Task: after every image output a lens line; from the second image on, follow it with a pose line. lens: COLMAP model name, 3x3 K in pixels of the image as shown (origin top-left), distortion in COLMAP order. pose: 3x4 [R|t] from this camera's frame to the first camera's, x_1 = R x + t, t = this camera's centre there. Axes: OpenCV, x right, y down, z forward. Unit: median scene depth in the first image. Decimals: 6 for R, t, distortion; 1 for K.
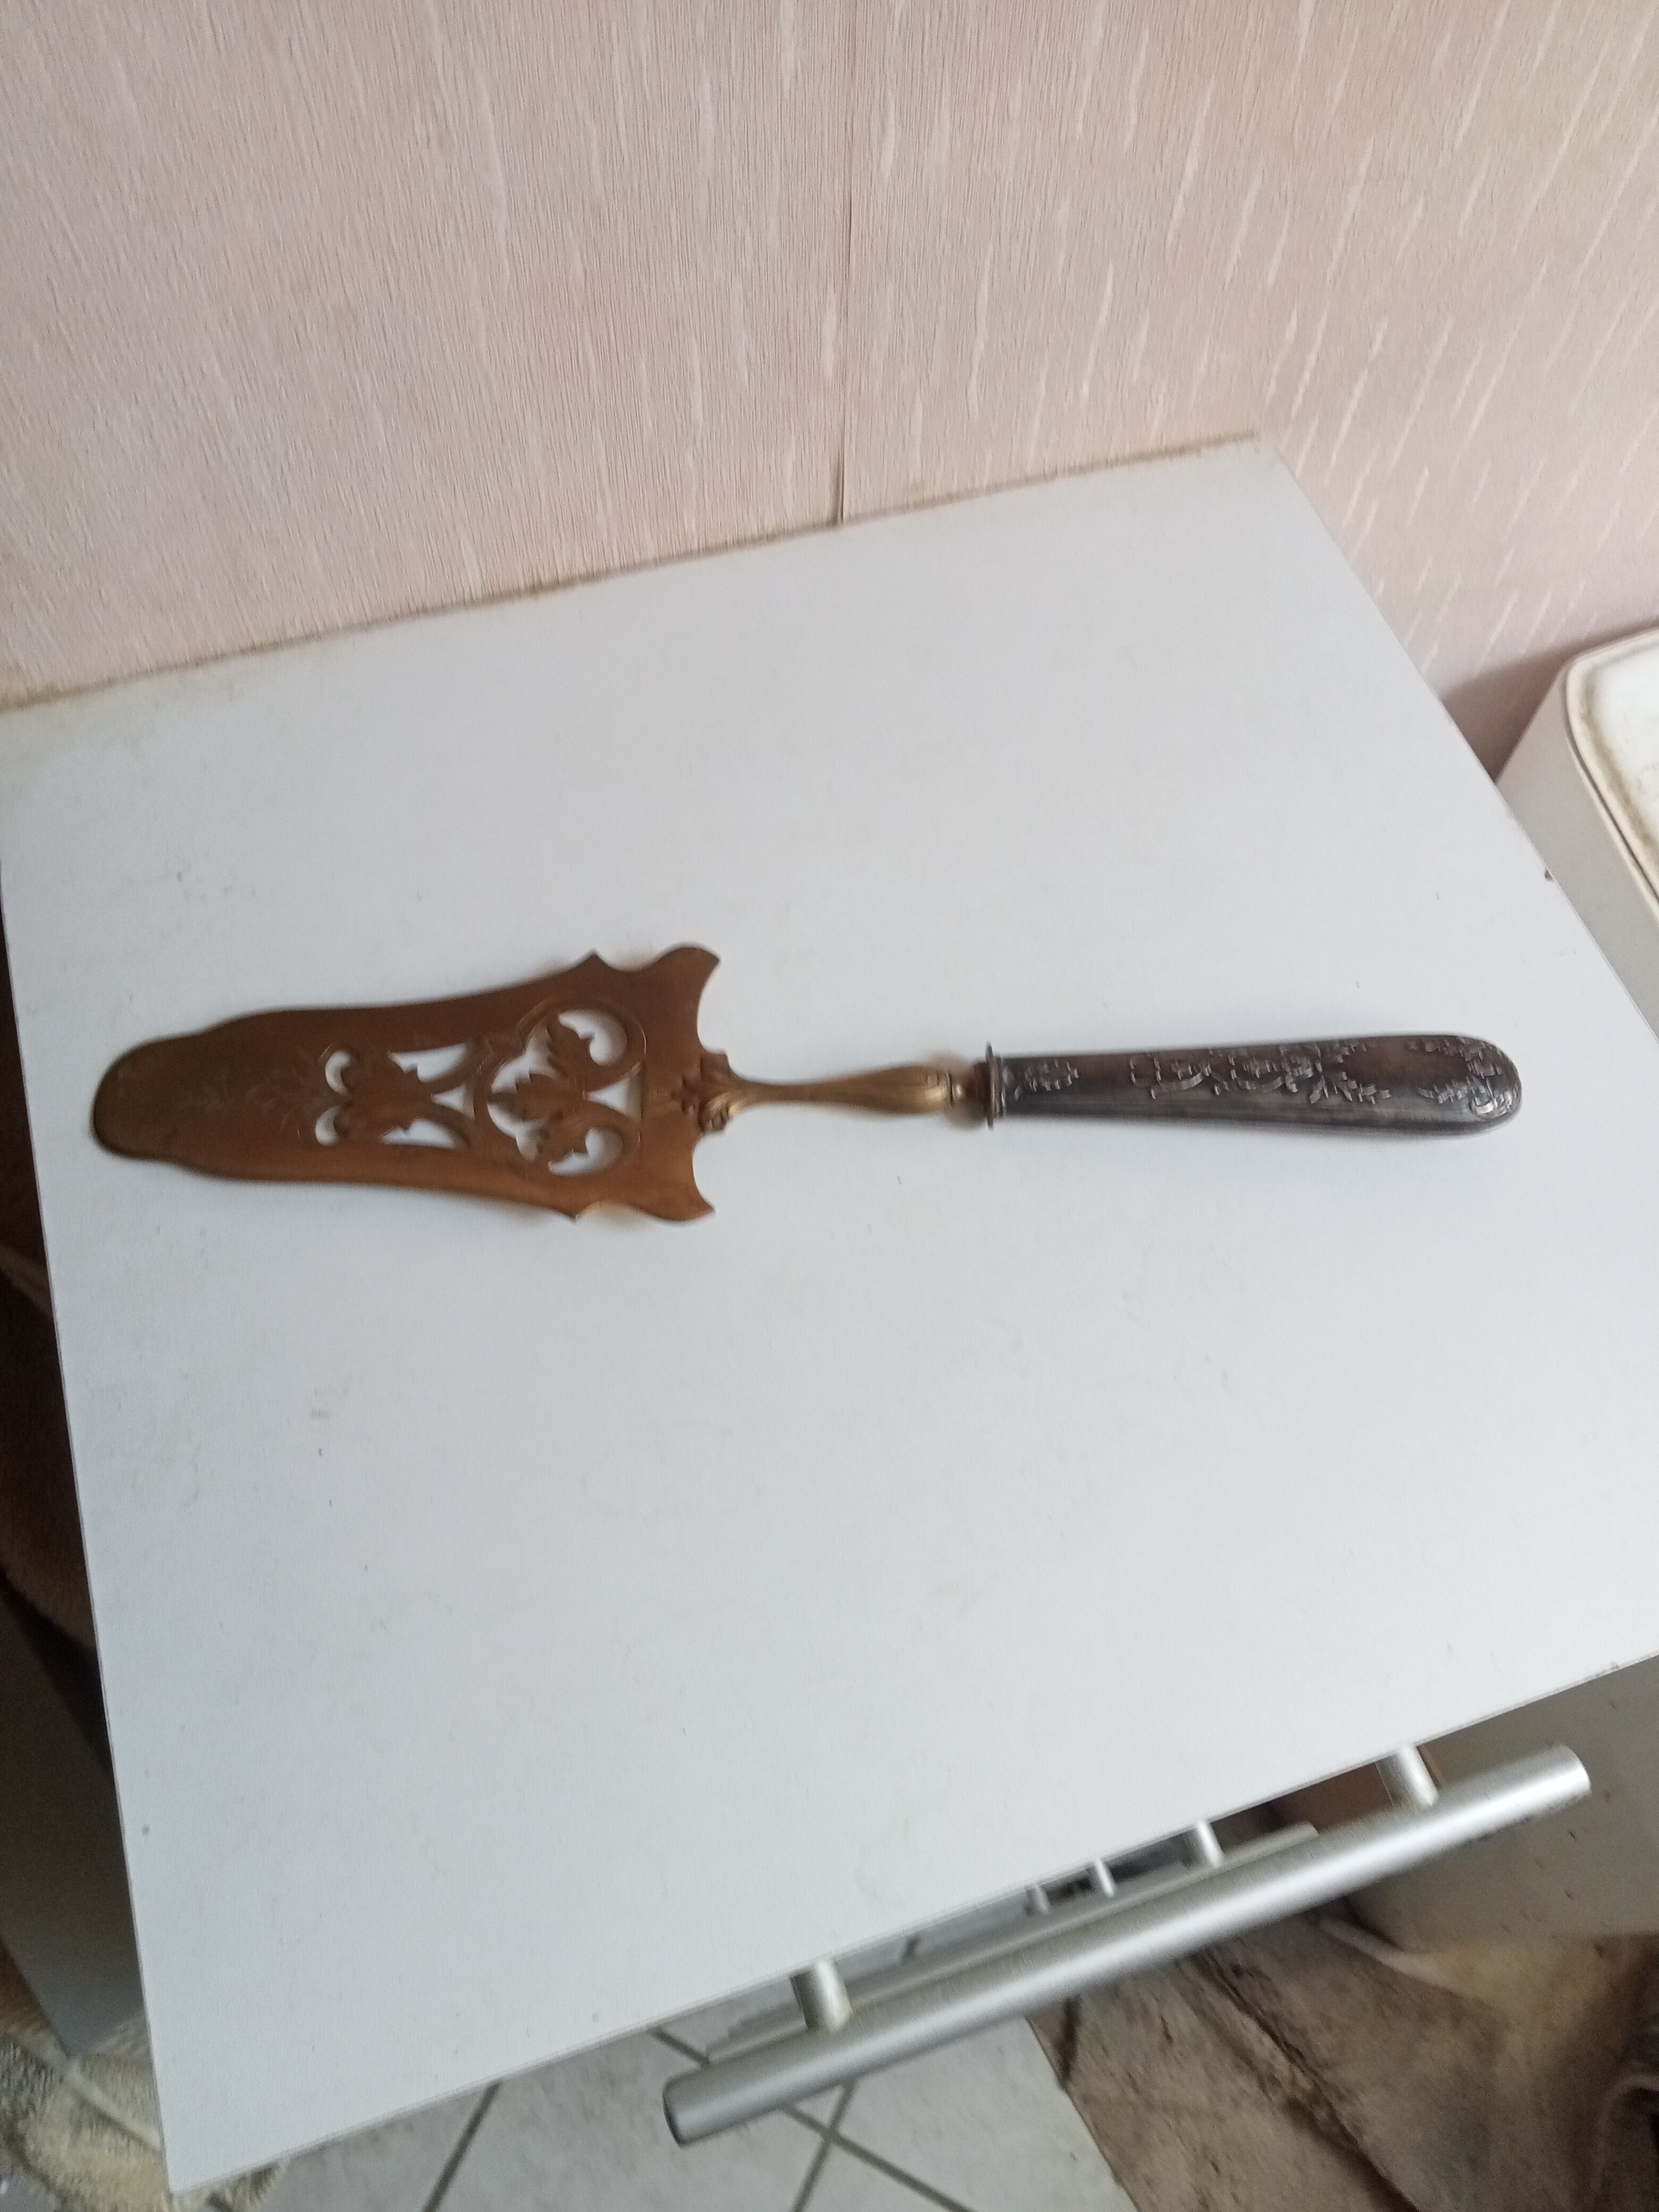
lens RADIAL K [[1759.3, 0, 986.6], [0, 1759.3, 1101.2], [0, 0, 1]] dist [0.003755, -0.078046]
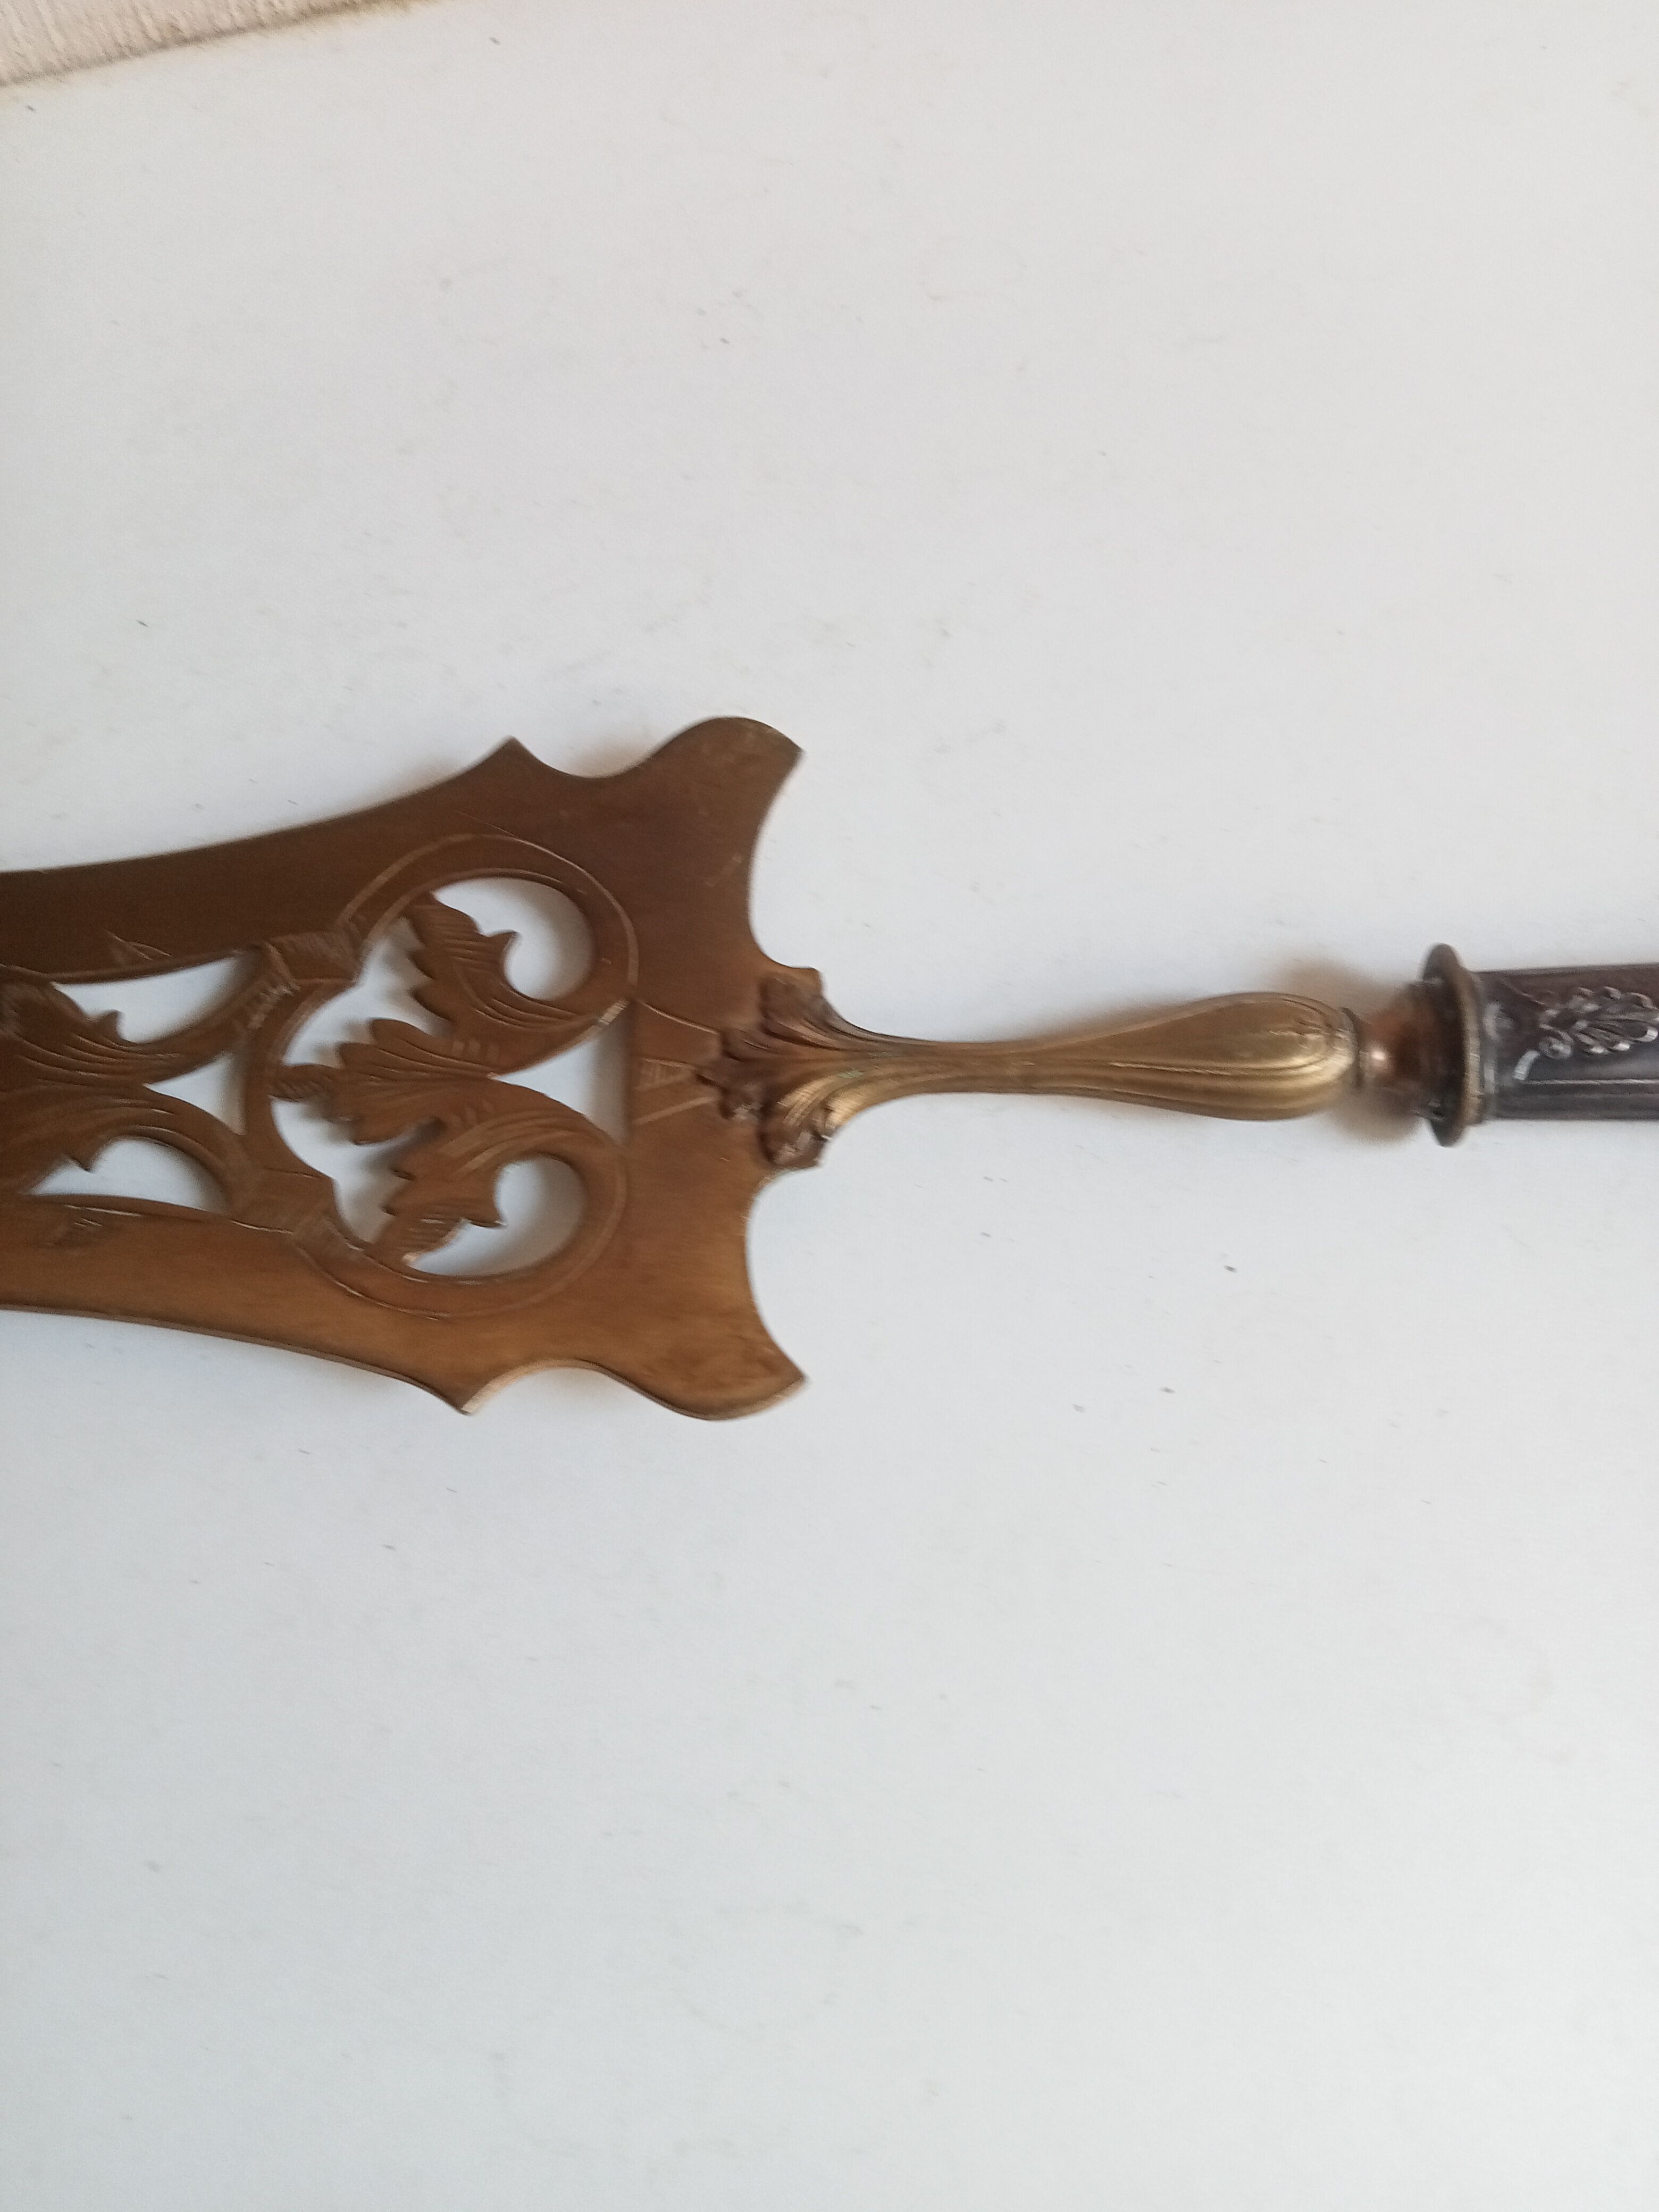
lens RADIAL K [[1778.5, 0, 901.2], [0, 1778.5, 1102.3], [0, 0, 1]] dist [-0.005316, -0.009177]
pose [[0.997043, -0.002878, -0.076794, -0.095857], [0.010982, 0.994379, 0.105309, -0.041606], [0.076059, -0.105841, 0.991470, 0.572414]]
